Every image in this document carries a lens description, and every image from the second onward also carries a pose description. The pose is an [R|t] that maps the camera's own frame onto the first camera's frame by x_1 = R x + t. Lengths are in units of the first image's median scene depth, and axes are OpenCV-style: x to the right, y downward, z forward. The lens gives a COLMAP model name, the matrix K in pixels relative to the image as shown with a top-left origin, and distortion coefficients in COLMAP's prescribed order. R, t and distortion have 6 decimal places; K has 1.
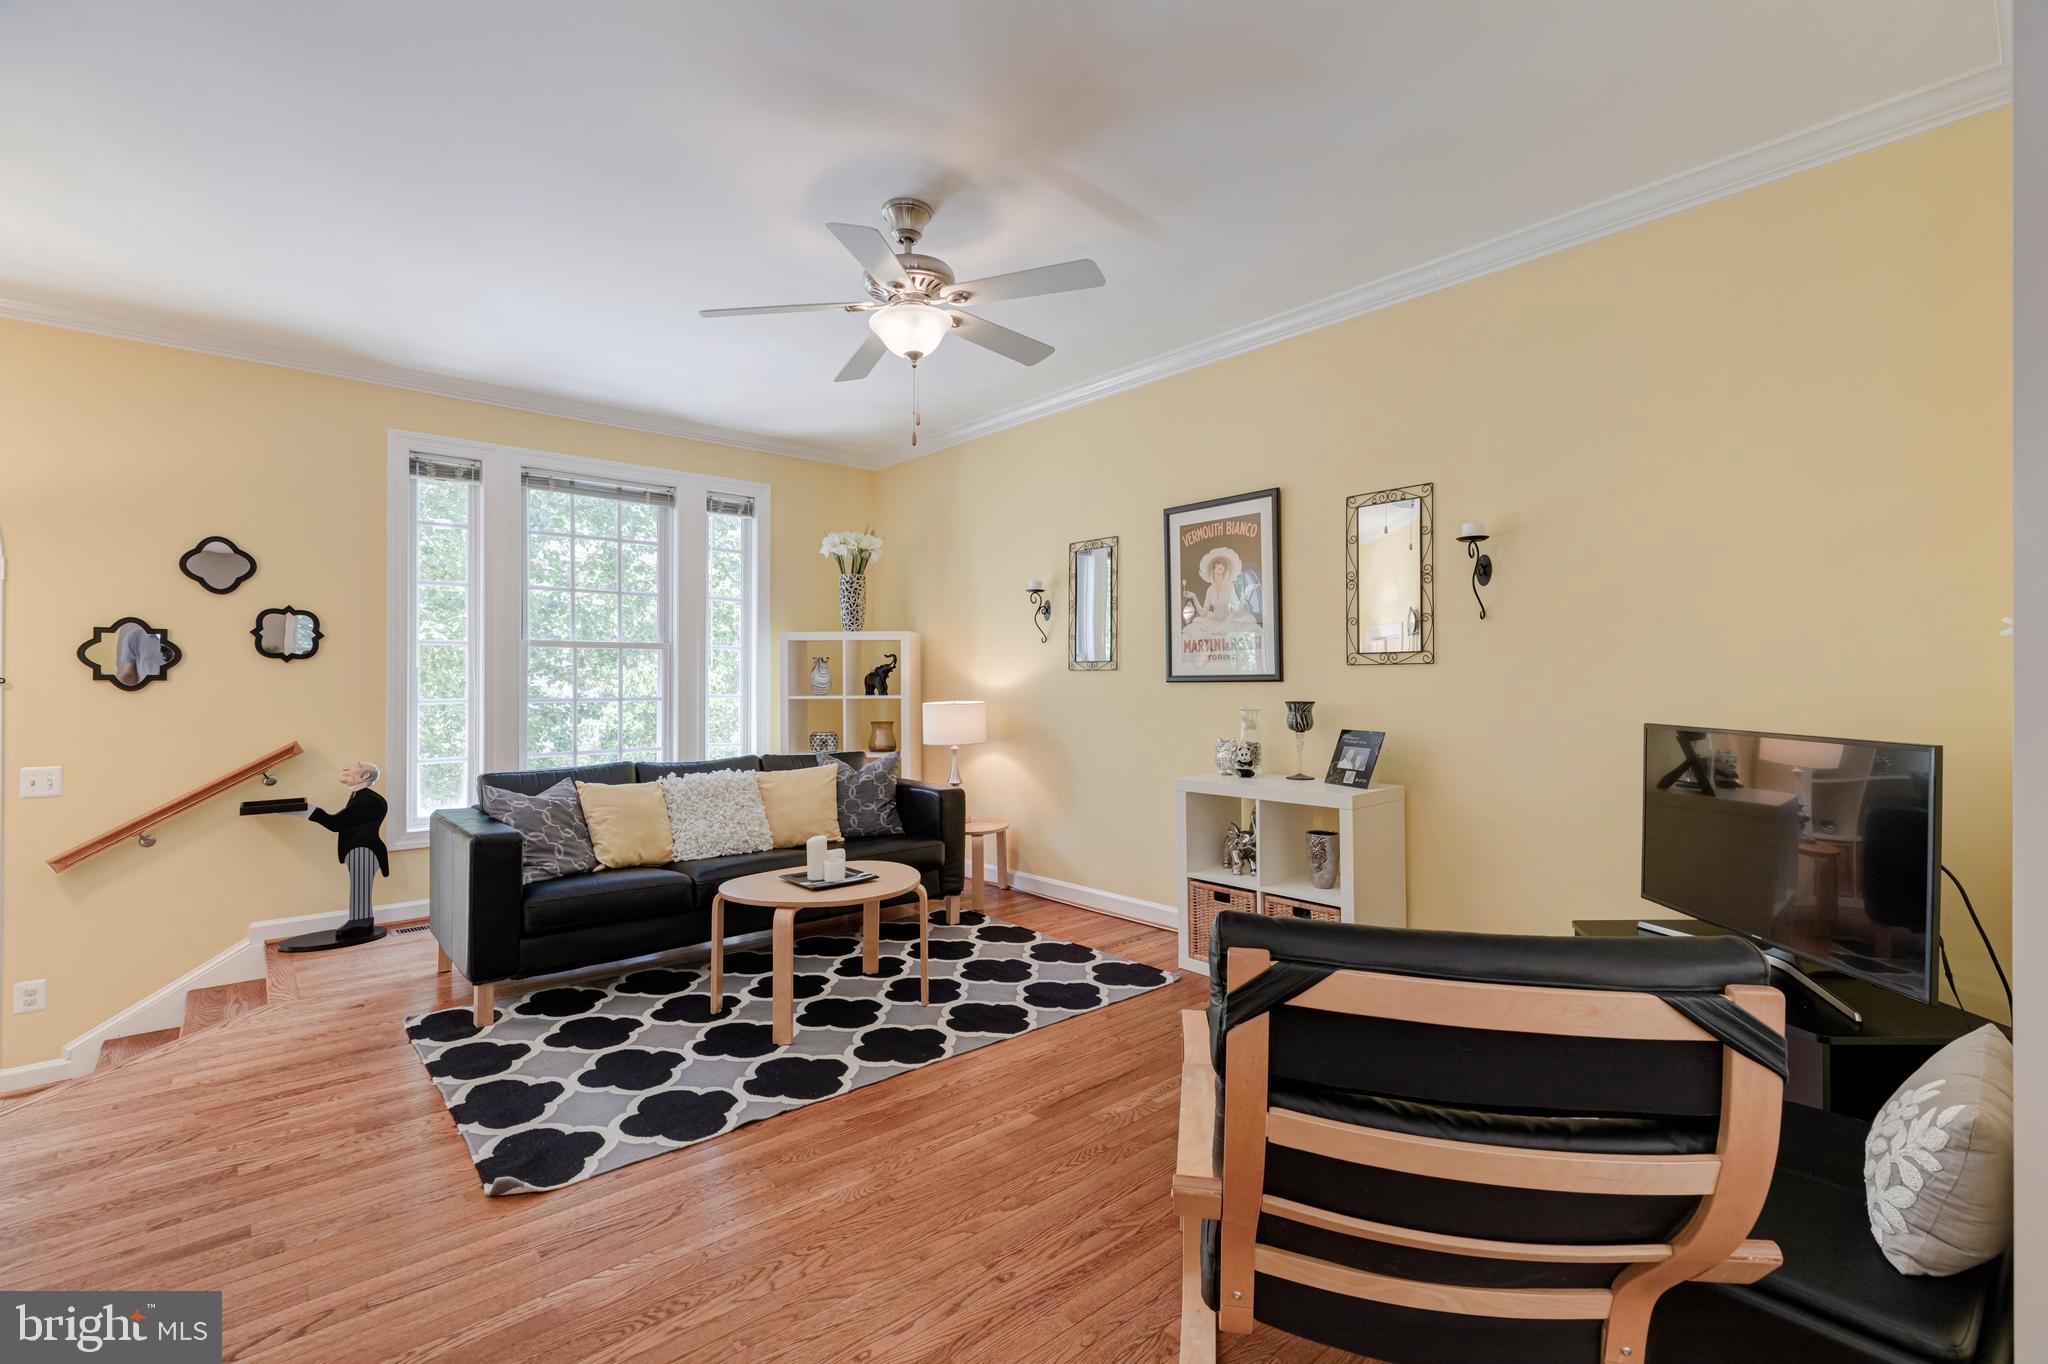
lens RADIAL K [[911.6, 0, 1027.9], [0, 911.6, 673.8], [0, 0, 1]] dist [0.005063, -0.001021]
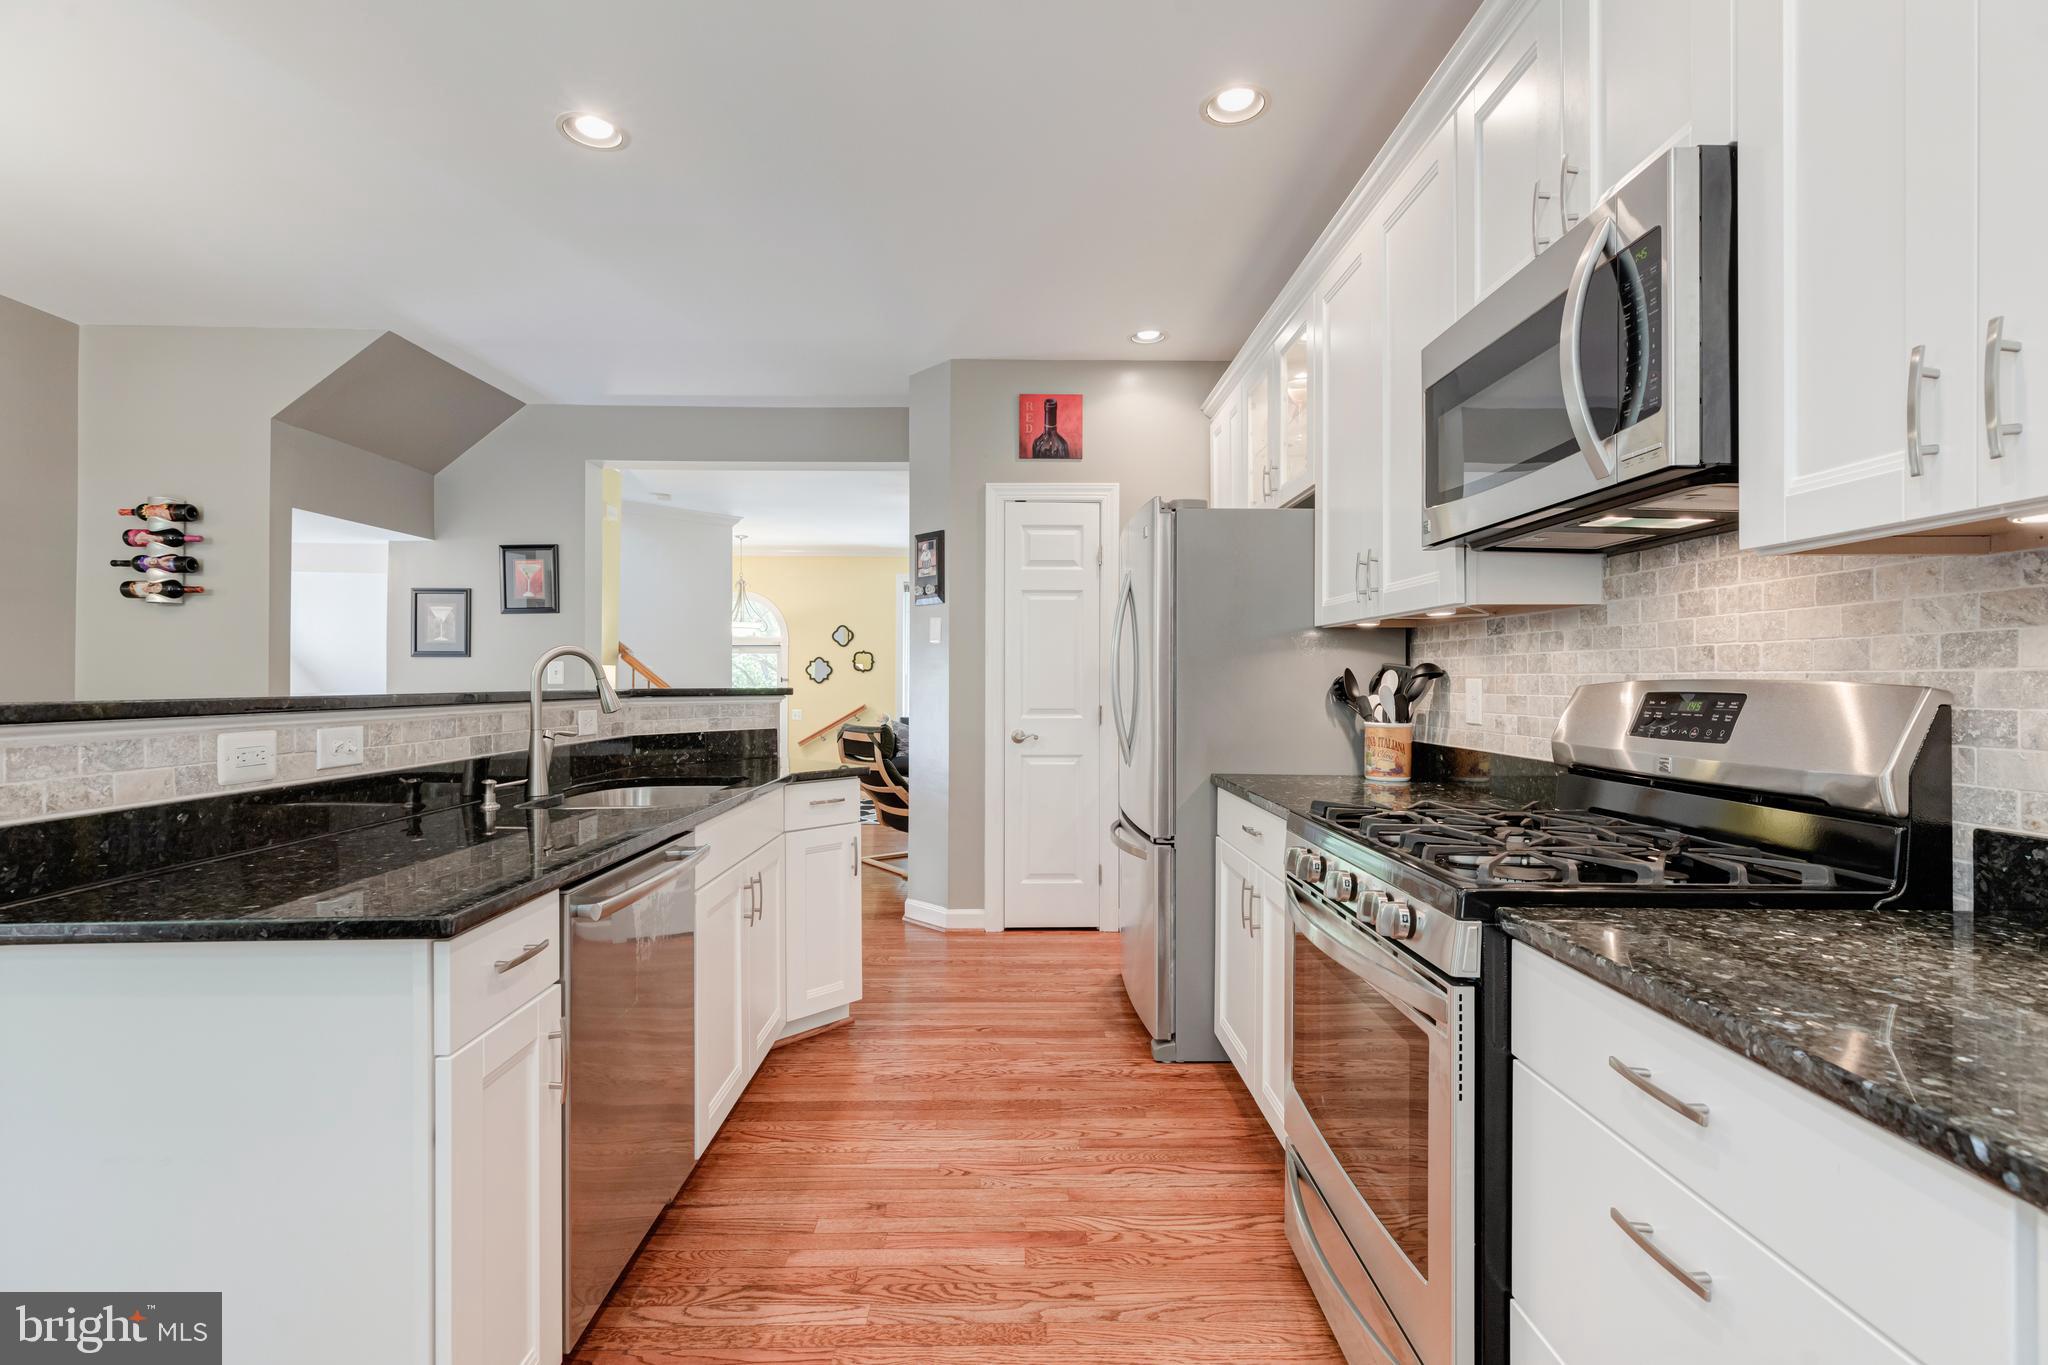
lens RADIAL K [[923.4, 0, 1027.1], [0, 923.4, 675.3], [0, 0, 1]] dist [0.005126, 0.000018]
pose [[0.758117, -0.001396, -0.652117, 1.221257], [0.002499, 0.999997, 0.000764, -0.007079], [0.652113, -0.002209, 0.758118, -0.650329]]
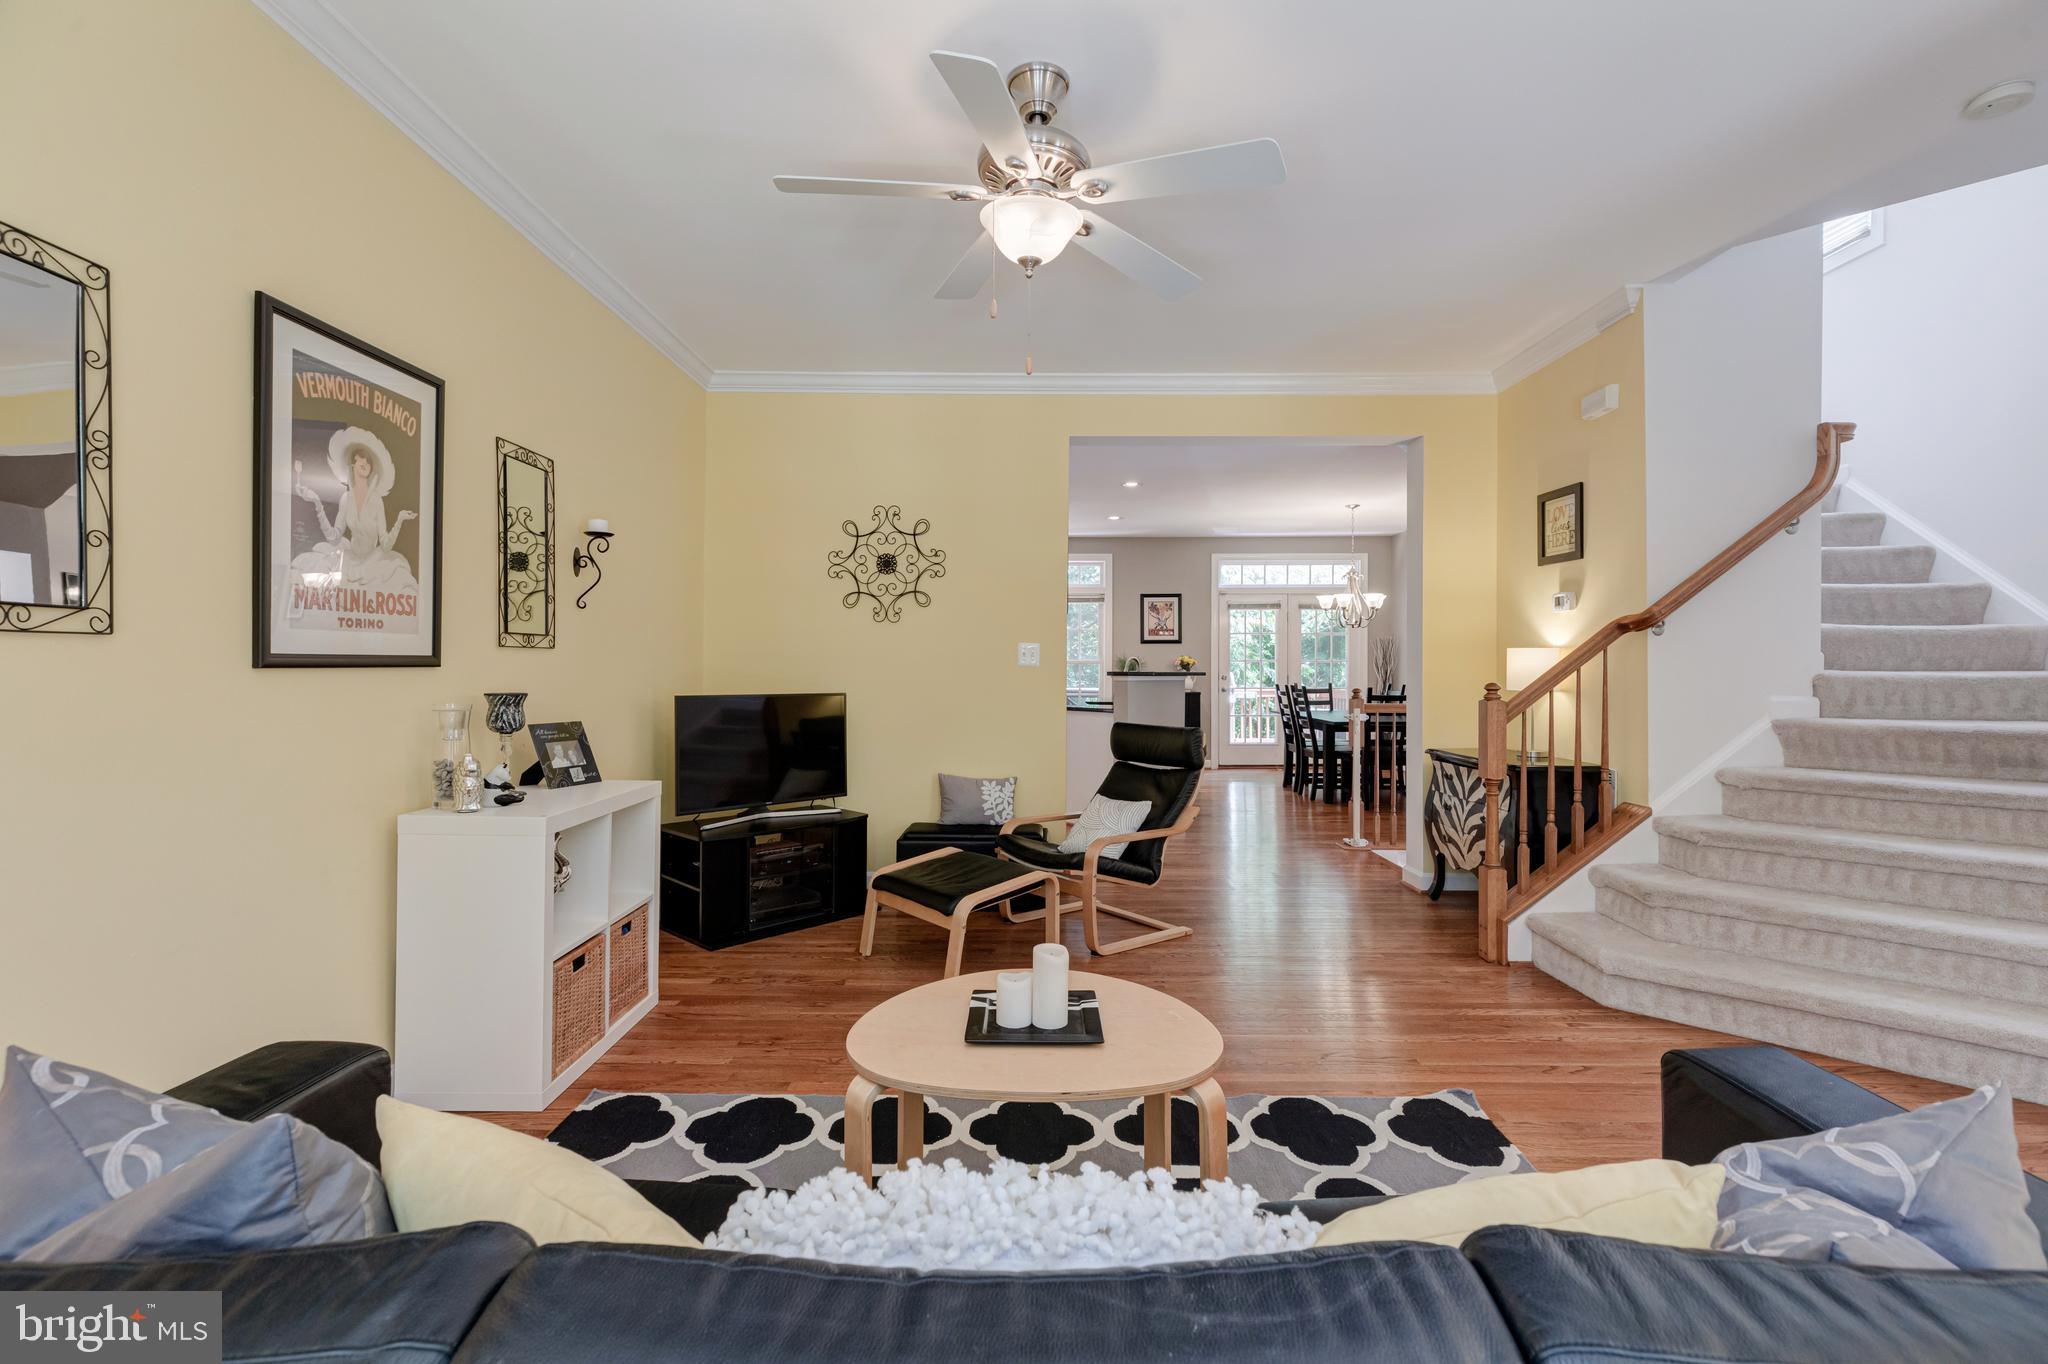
lens RADIAL K [[913.1, 0, 1027.4], [0, 913.1, 674.4], [0, 0, 1]] dist [0.005293, 0.000242]
pose [[-0.749034, -0.005050, 0.662512, -0.474554], [-0.006516, 0.999979, 0.000255, 0.010600], [-0.662499, -0.004126, -0.749051, 1.153617]]
